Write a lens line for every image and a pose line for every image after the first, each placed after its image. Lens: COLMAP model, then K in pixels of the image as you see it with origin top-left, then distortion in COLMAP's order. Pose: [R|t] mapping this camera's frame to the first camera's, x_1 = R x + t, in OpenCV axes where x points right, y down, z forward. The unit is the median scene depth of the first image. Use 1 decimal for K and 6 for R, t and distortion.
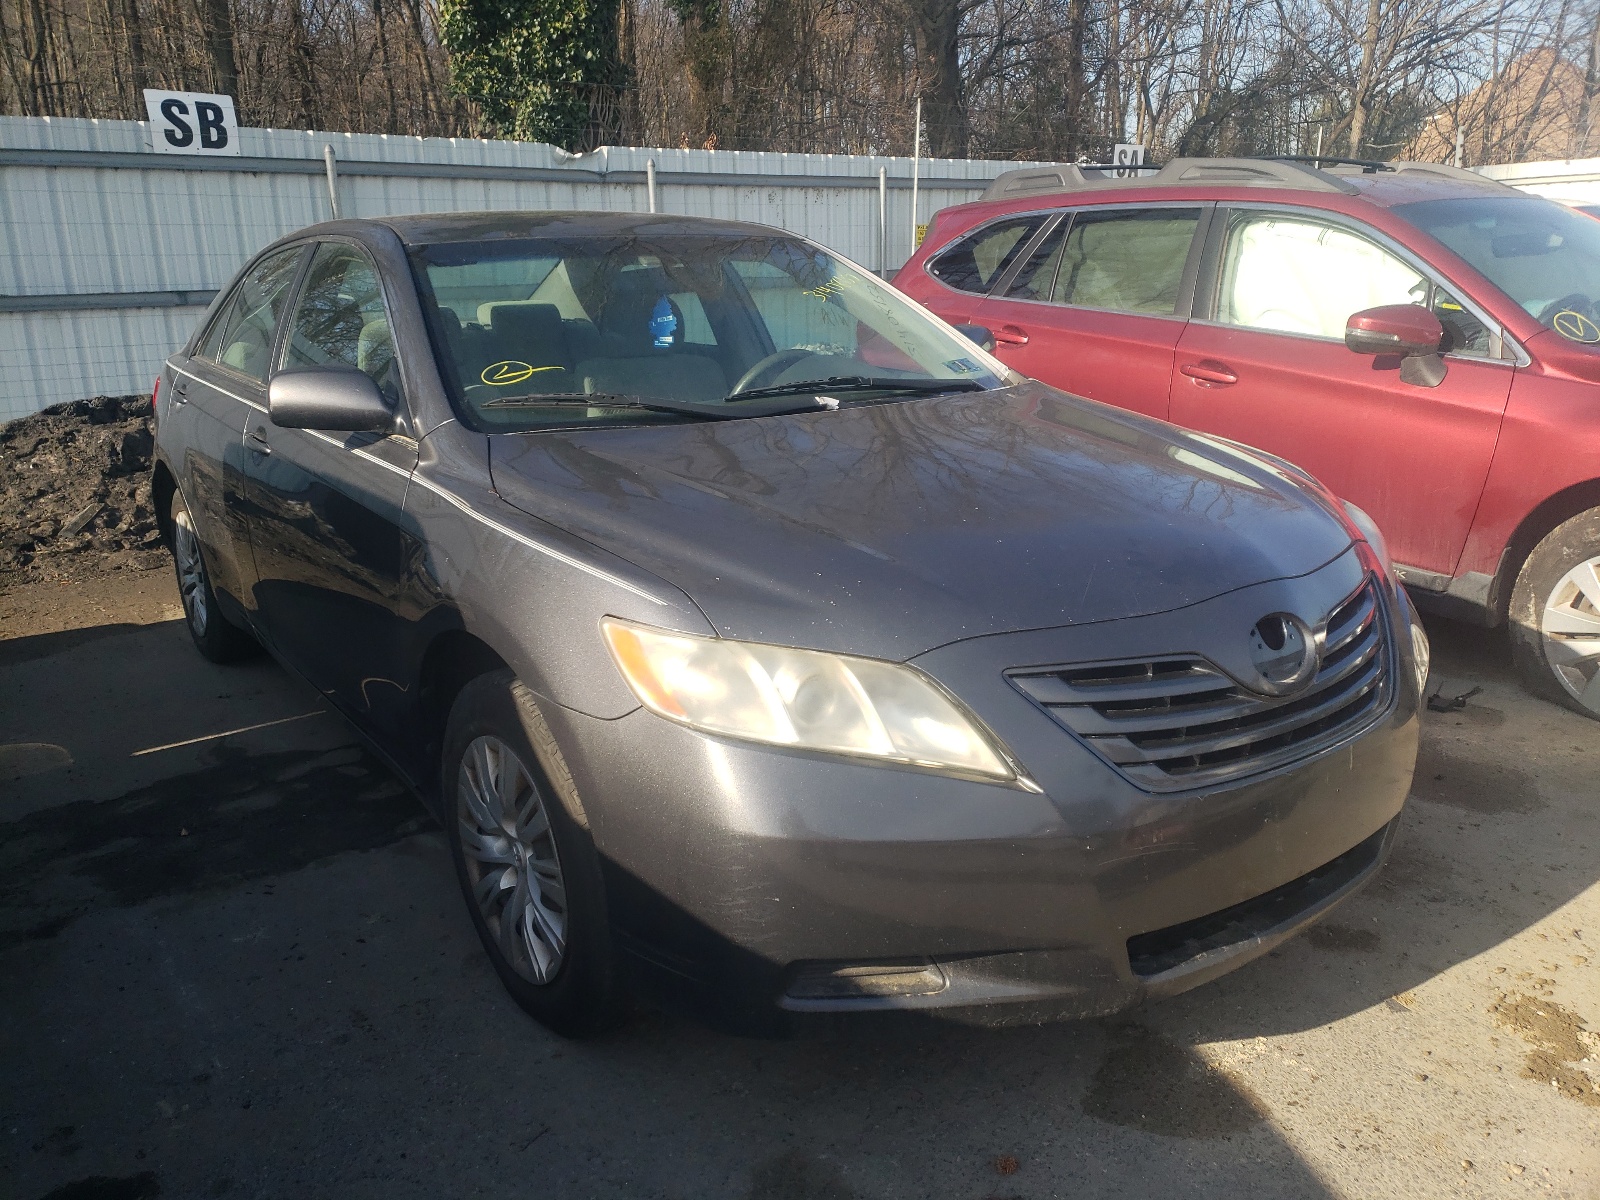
lens RADIAL K [[1190.8, 0, 800.0], [0, 1190.8, 600.0], [0, 0, 1]] dist [-0.002633, -0.003269]
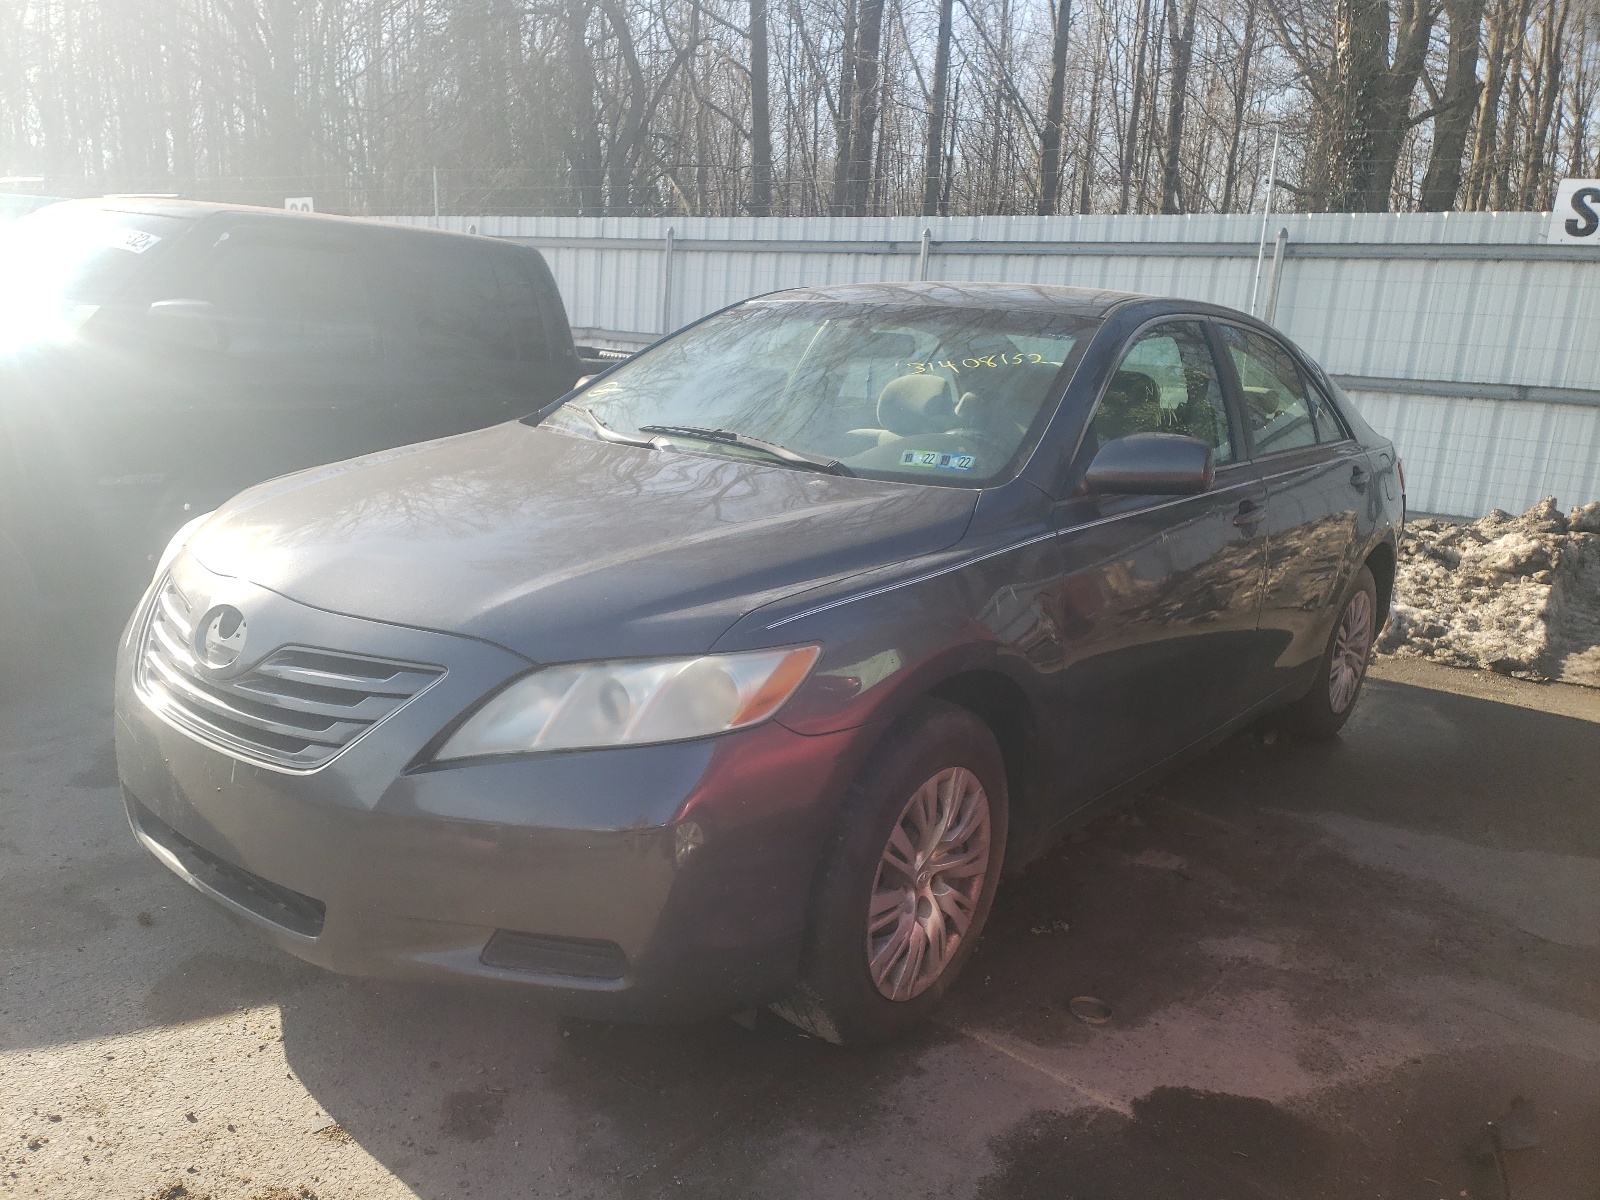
lens RADIAL K [[1247.6, 0, 800.0], [0, 1247.6, 600.0], [0, 0, 1]] dist [-0.000907, -0.004508]
pose [[0.293863, 0.239175, -0.925440, 0.279709], [-0.321217, 0.936591, 0.140058, -0.055661], [0.900258, 0.256109, 0.352057, 0.181162]]
